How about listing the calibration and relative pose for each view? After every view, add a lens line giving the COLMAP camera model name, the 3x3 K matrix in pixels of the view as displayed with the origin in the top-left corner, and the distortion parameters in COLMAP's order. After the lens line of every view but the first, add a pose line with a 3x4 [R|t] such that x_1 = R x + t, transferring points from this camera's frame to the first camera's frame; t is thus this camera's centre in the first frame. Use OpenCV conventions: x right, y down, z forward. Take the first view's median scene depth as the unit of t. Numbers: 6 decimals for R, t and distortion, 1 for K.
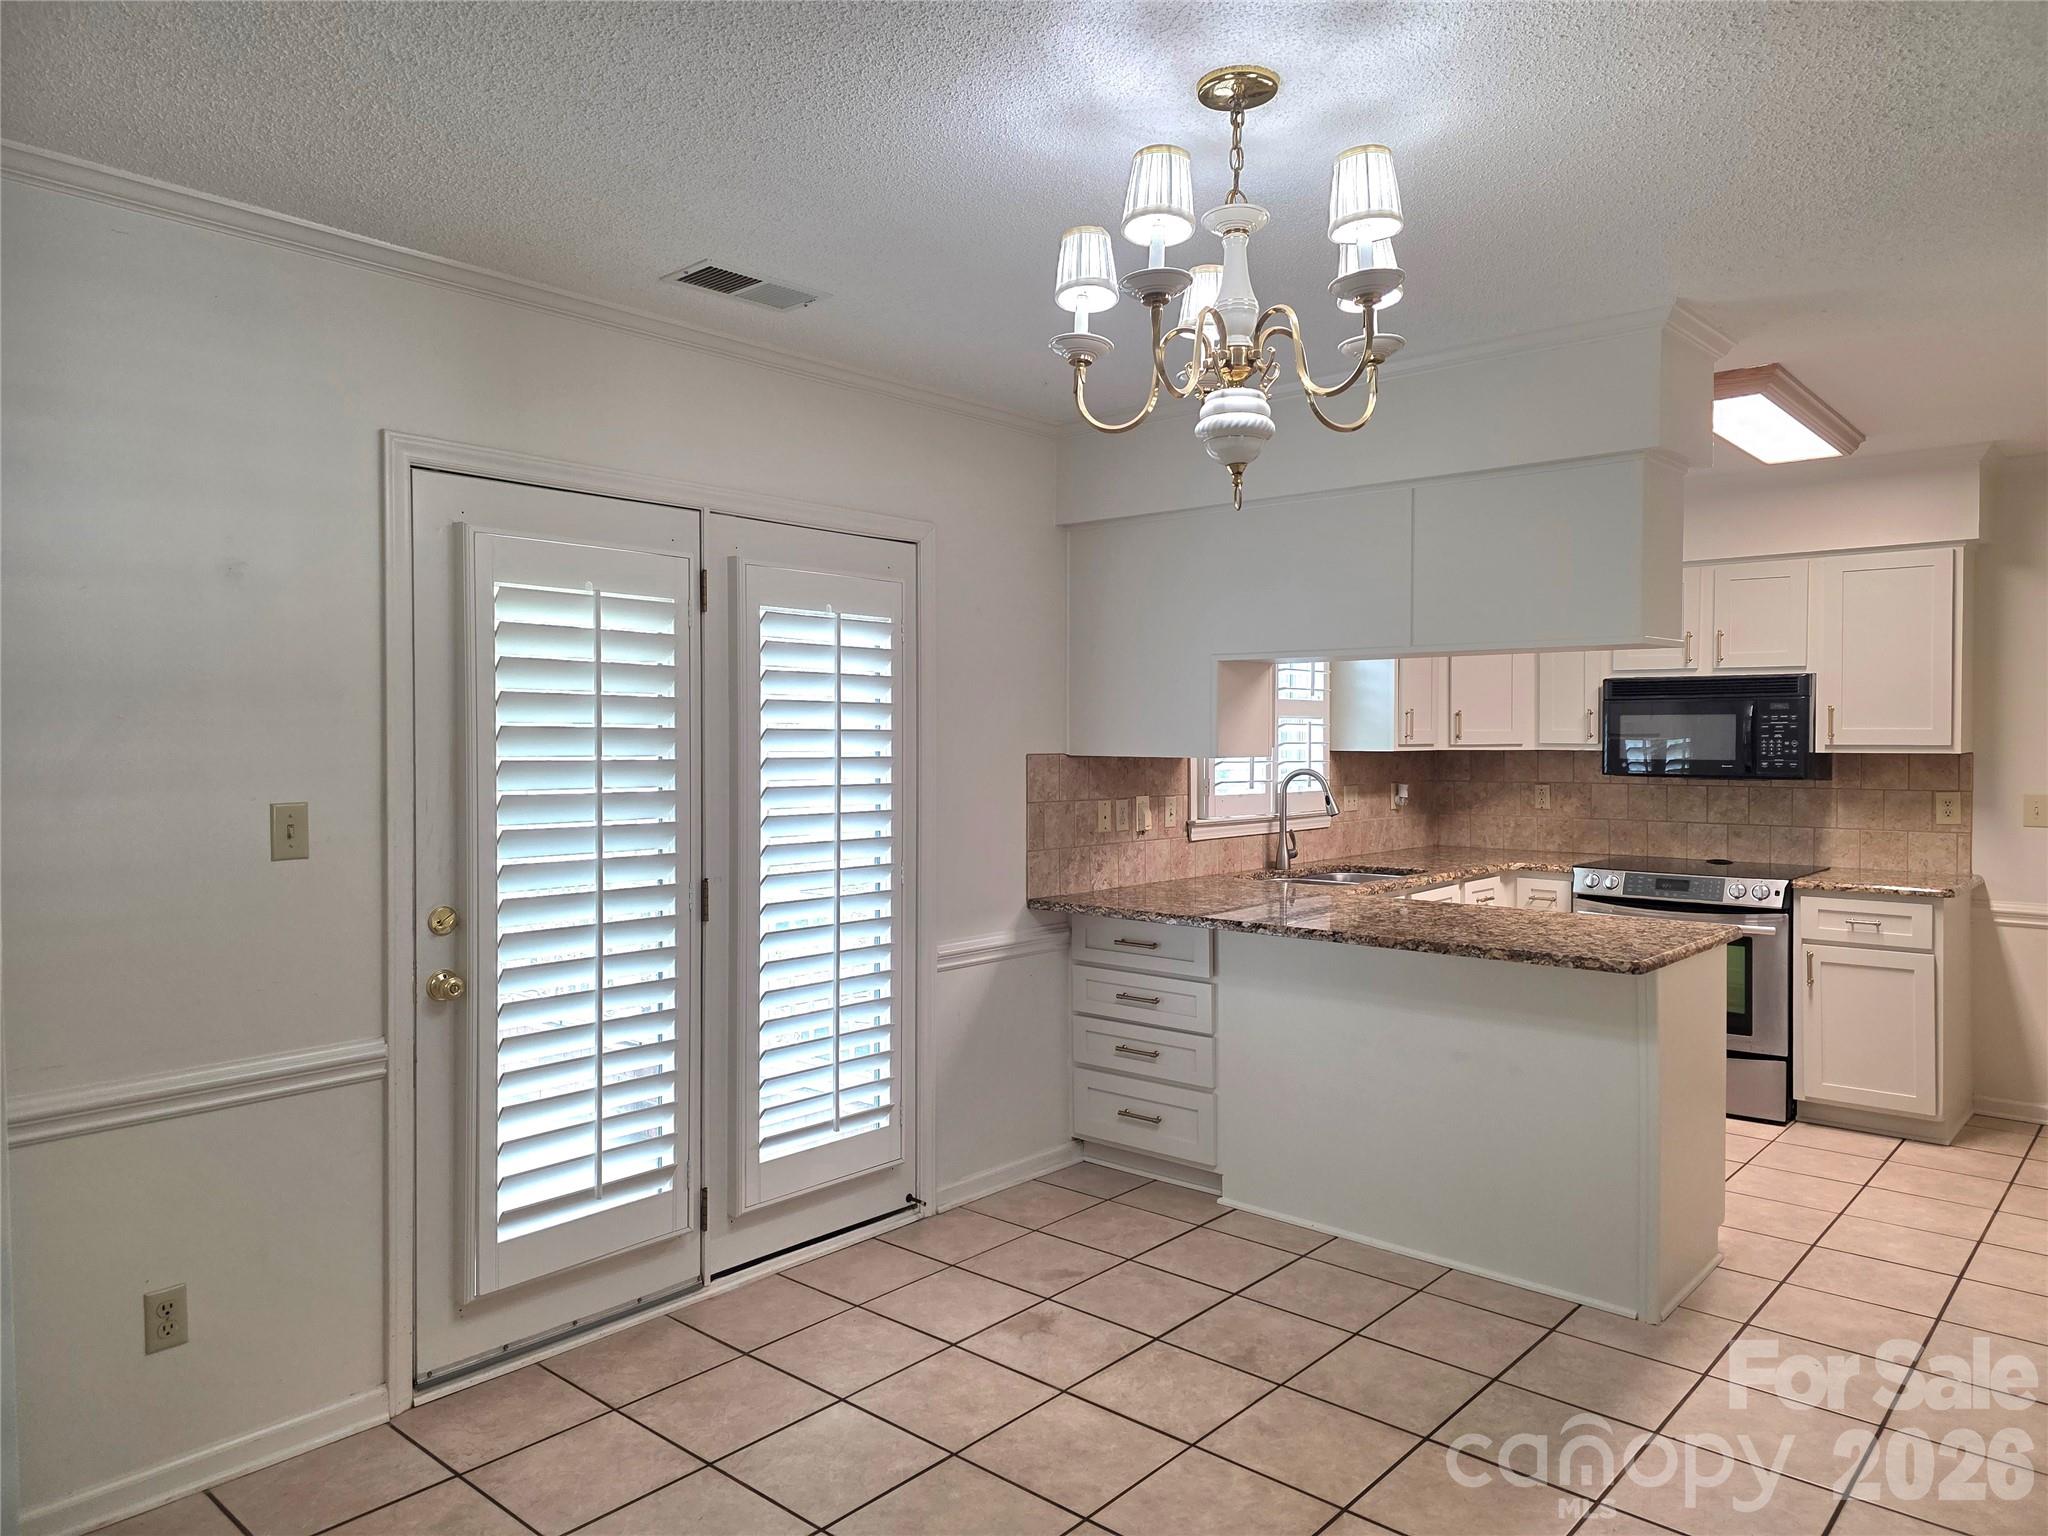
lens RADIAL K [[1353.6, 0, 1025.6], [0, 1353.6, 757.1], [0, 0, 1]] dist [0.032698, -0.011355]
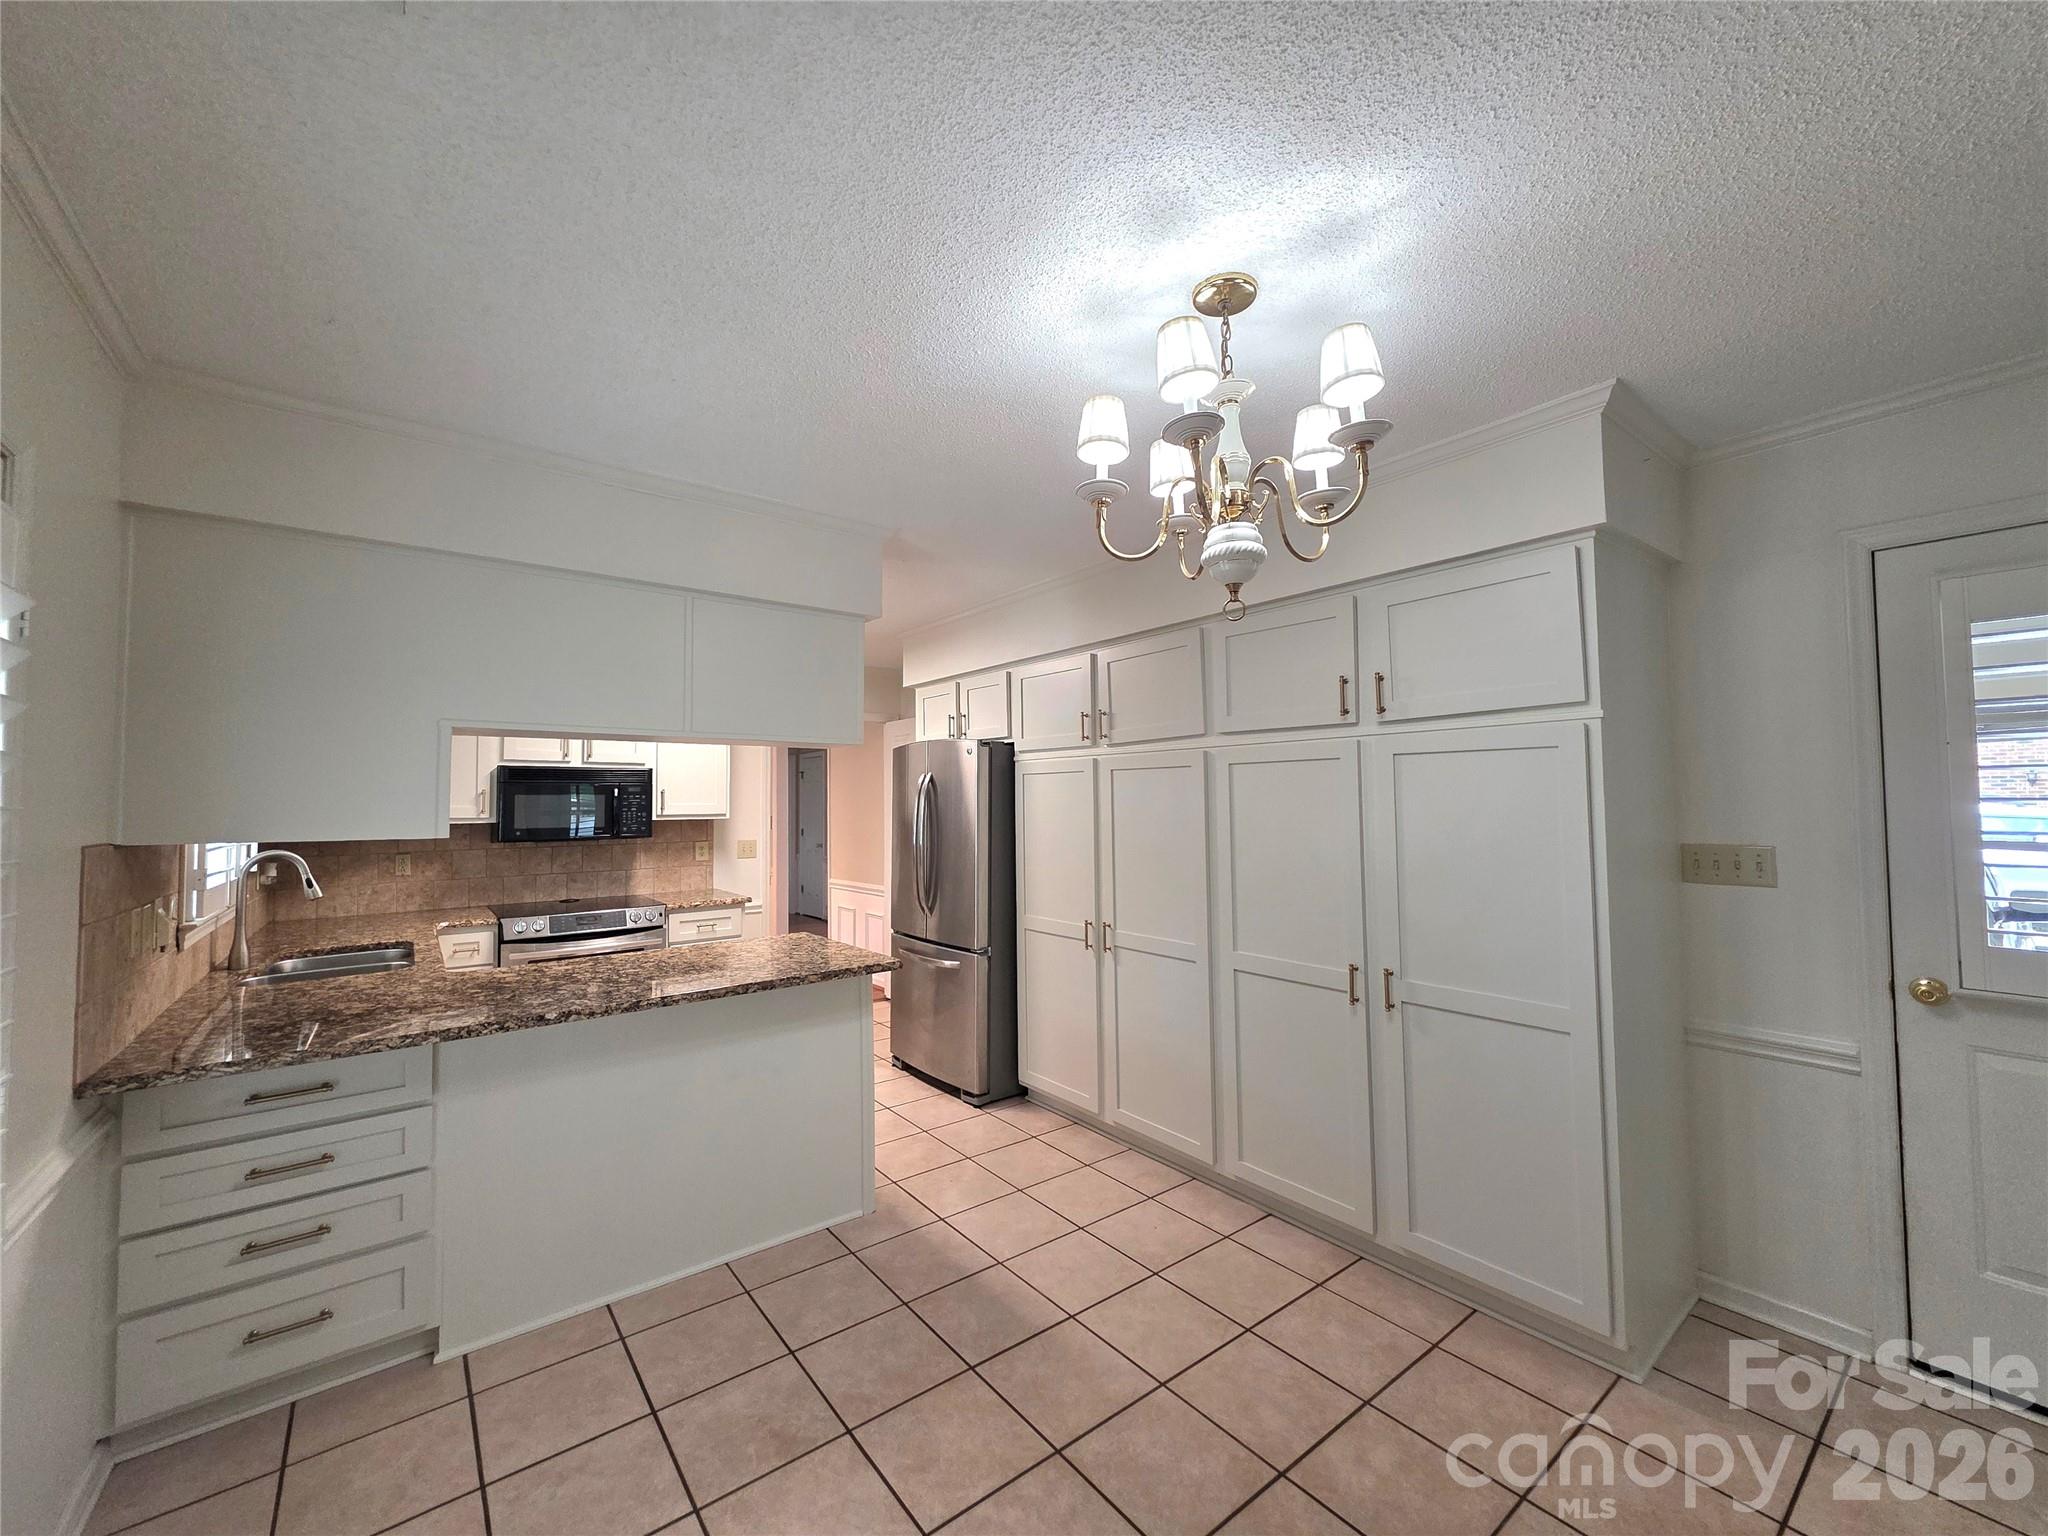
lens RADIAL K [[814.3, 0, 1018.2], [0, 814.3, 768.6], [0, 0, 1]] dist [-0.000718, 0.000688]
pose [[0.186287, 0.039709, 0.981693, -0.288878], [0.026451, 0.998618, -0.045413, -0.010148], [-0.982139, 0.034427, 0.184979, 0.507889]]
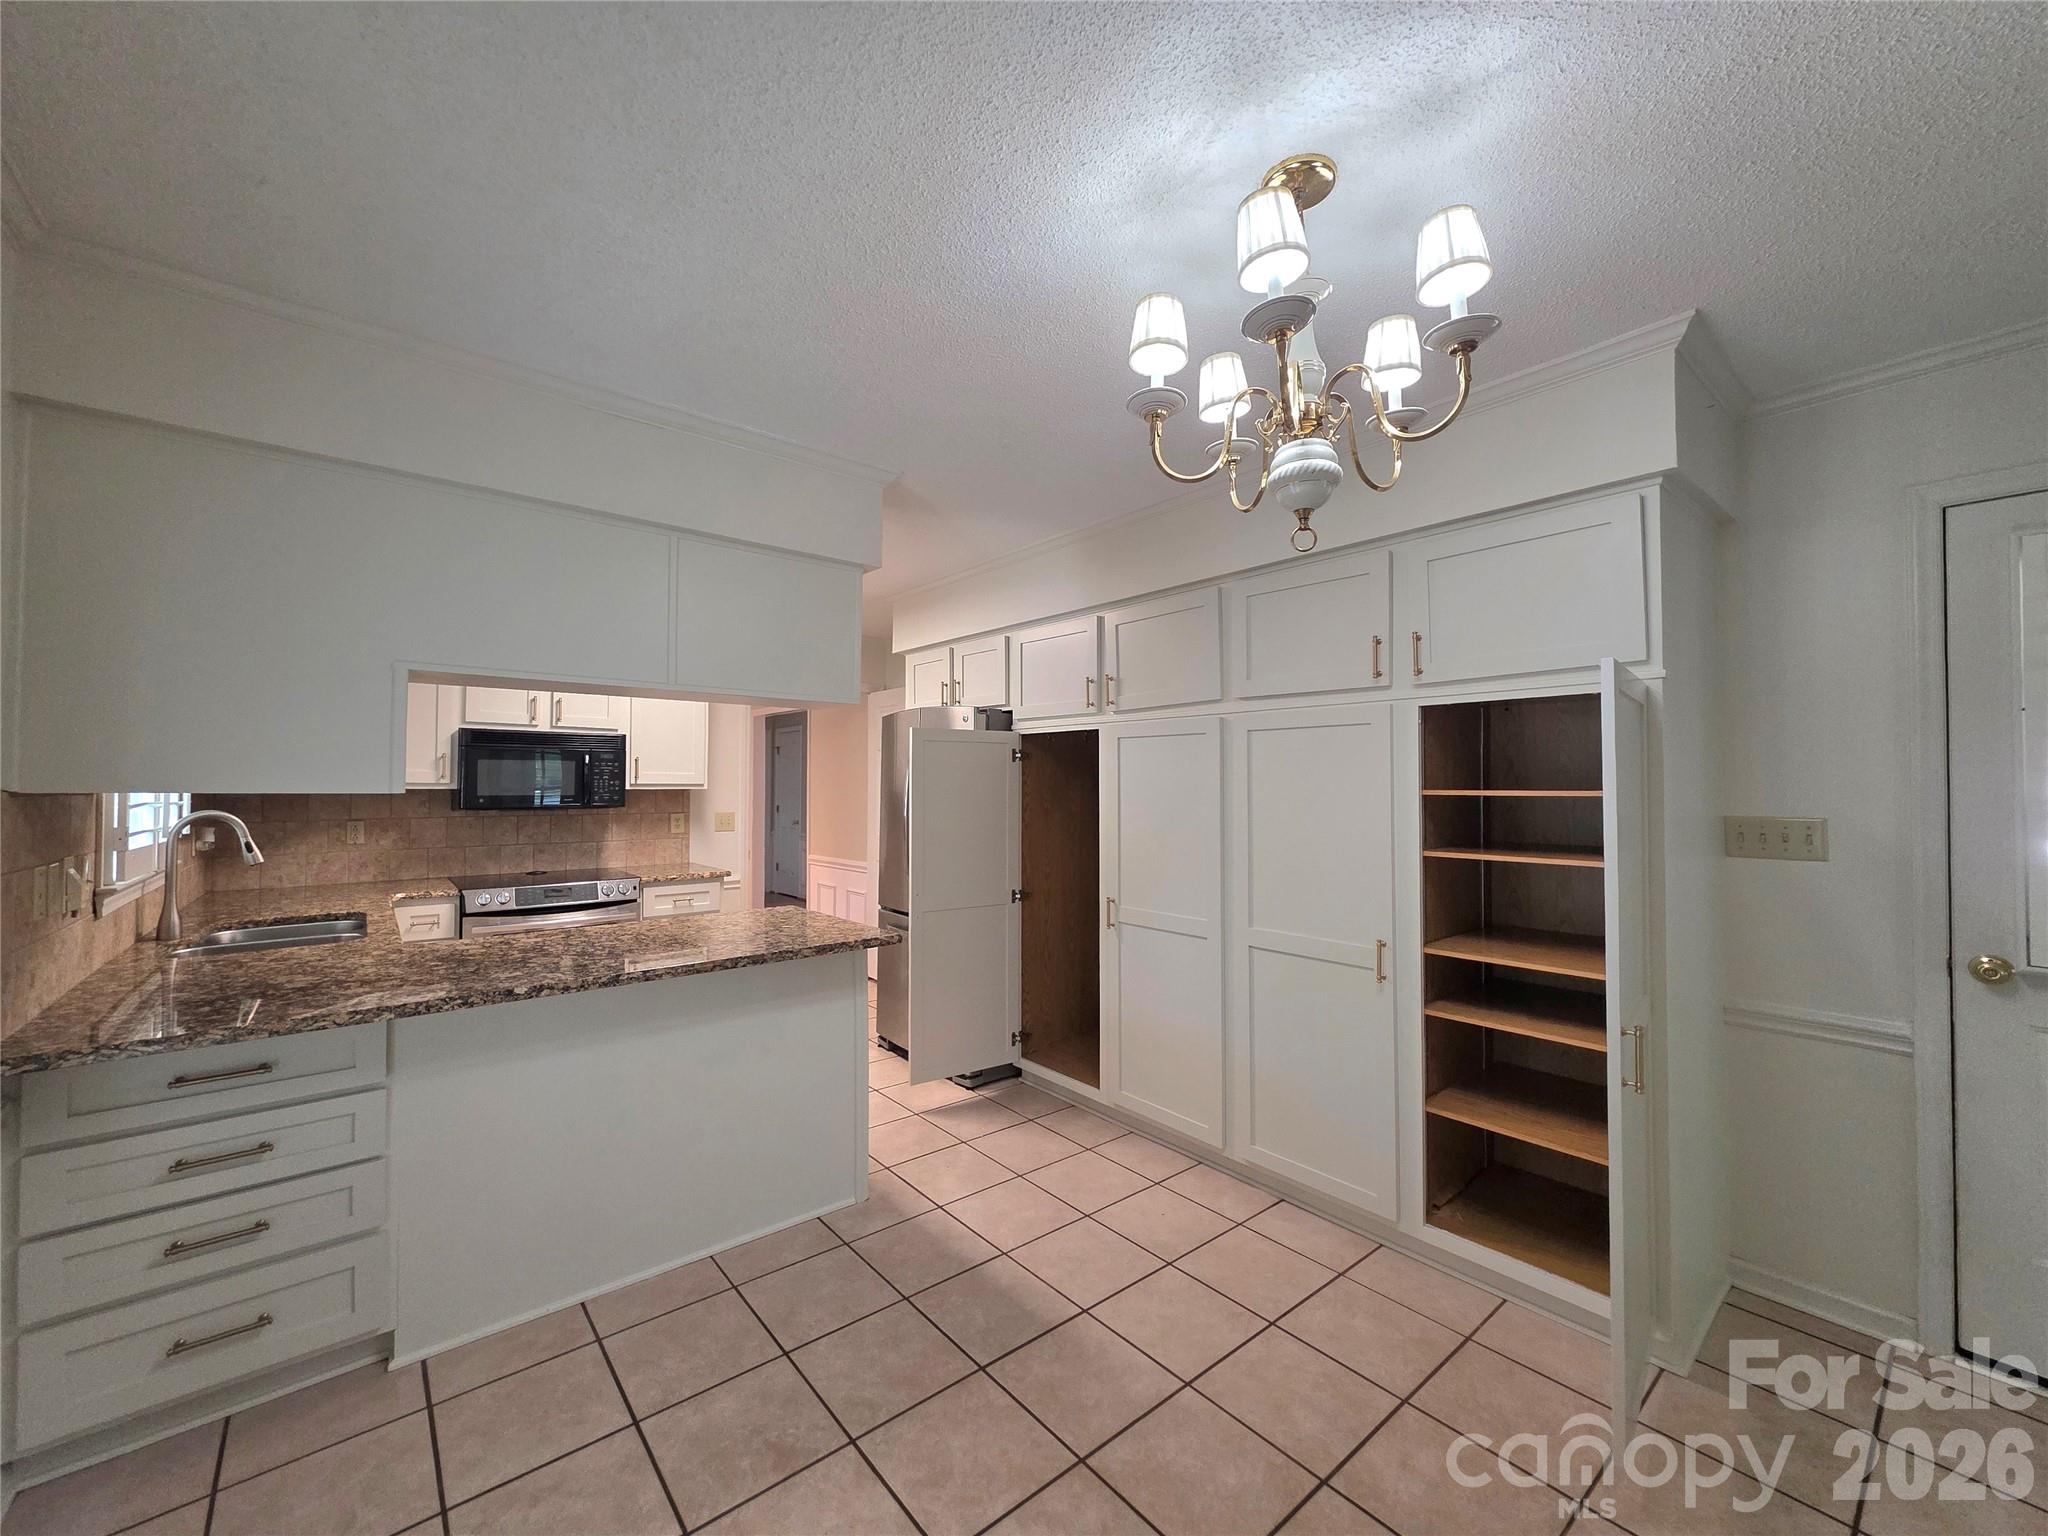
lens RADIAL K [[814.3, 0, 1018.2], [0, 814.3, 768.1], [0, 0, 1]] dist [-0.000718, 0.000688]
pose [[0.152470, 0.022533, 0.988051, -0.254168], [0.014556, 0.999580, -0.025043, 0.002795], [-0.988201, 0.018200, 0.152078, 0.542106]]
